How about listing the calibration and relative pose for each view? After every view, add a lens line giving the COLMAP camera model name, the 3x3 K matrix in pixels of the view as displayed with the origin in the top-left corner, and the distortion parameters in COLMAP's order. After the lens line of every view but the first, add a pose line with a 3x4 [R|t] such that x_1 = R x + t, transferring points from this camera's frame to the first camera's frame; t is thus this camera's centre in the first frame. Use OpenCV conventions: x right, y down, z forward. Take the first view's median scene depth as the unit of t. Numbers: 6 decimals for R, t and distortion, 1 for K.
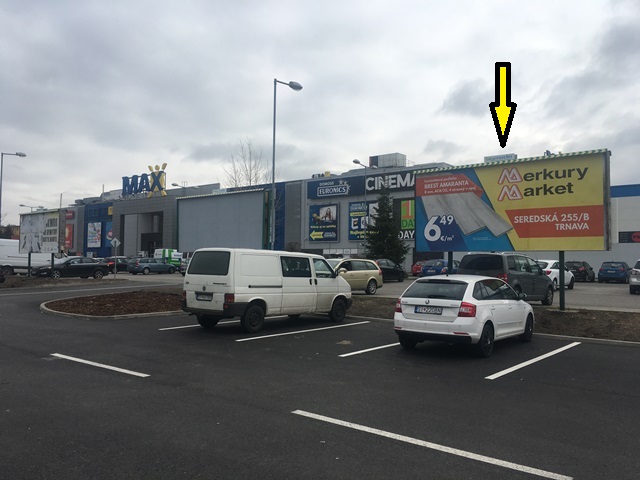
lens RADIAL K [[543.1, 0, 311.8], [0, 543.1, 223.8], [0, 0, 1]] dist [0.081561, -0.060383]
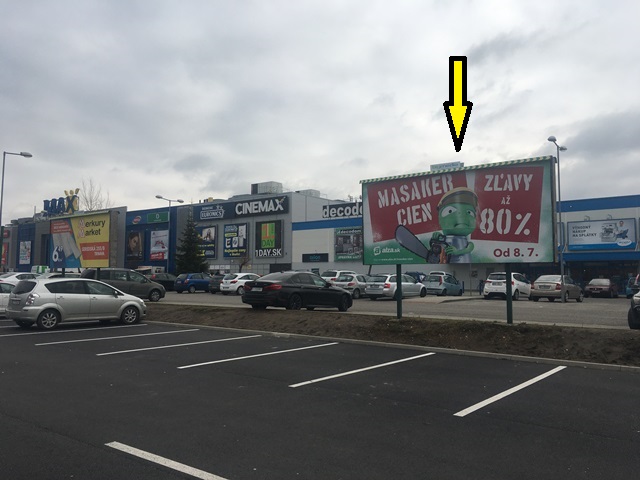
lens RADIAL K [[543.1, 0, 320.4], [0, 543.1, 239.4], [0, 0, 1]] dist [0.081561, -0.060383]
pose [[0.999558, -0.002911, 0.029575, 0.219106], [0.002880, 0.999995, 0.001099, -0.007794], [-0.029578, -0.001013, 0.999562, -0.151329]]
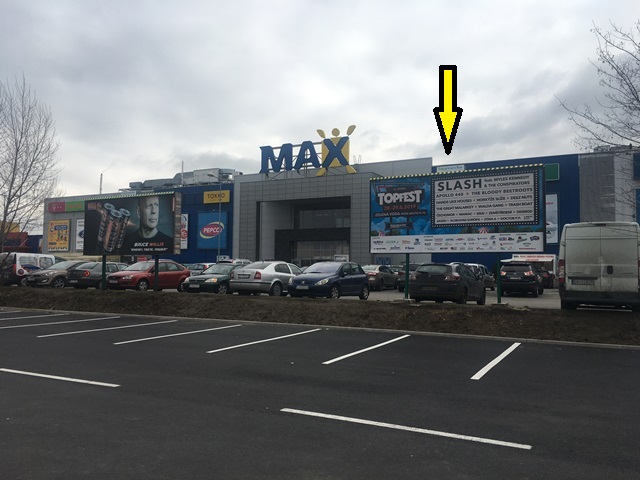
lens RADIAL K [[543.1, 0, 317.7], [0, 543.1, 246.5], [0, 0, 1]] dist [0.081561, -0.060383]
pose [[0.979640, 0.006290, 0.200662, -0.513342], [-0.013047, 0.999391, 0.032364, 0.020722], [-0.200336, -0.034323, 0.979126, 0.394457]]
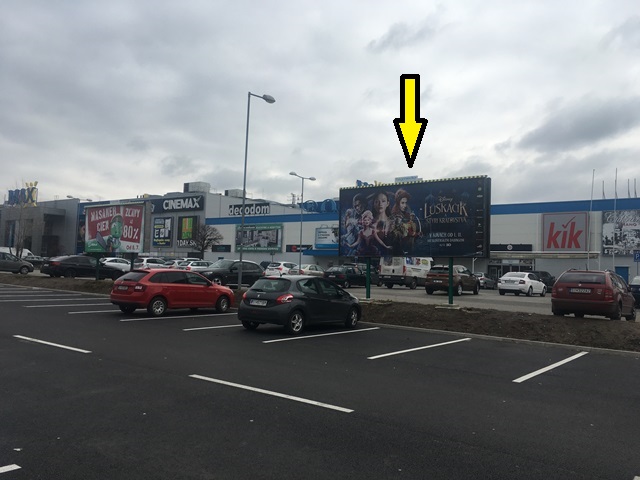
lens RADIAL K [[543.1, 0, 319.0], [0, 543.1, 239.3], [0, 0, 1]] dist [0.081561, -0.060383]
pose [[0.999196, 0.026714, 0.029902, 0.403149], [-0.027230, 0.999485, 0.016966, -0.018267], [-0.029434, -0.017766, 0.999409, -0.344565]]
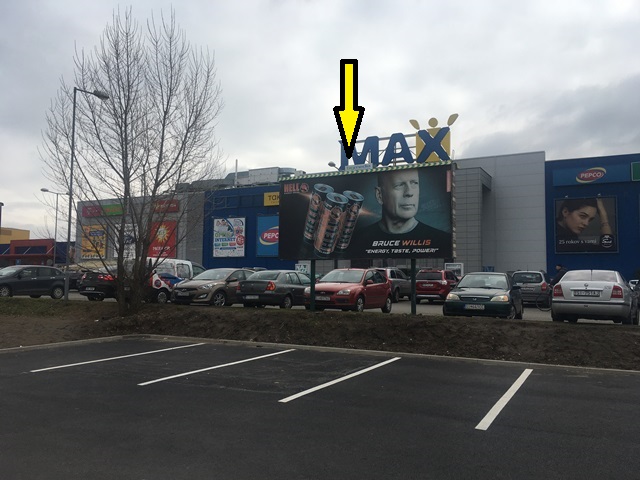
lens RADIAL K [[543.1, 0, 318.0], [0, 543.1, 246.0], [0, 0, 1]] dist [0.081561, -0.060383]
pose [[0.977682, 0.012478, 0.209718, -0.615250], [-0.015543, 0.999795, 0.012971, 0.029497], [-0.209513, -0.015941, 0.977676, 0.521887]]
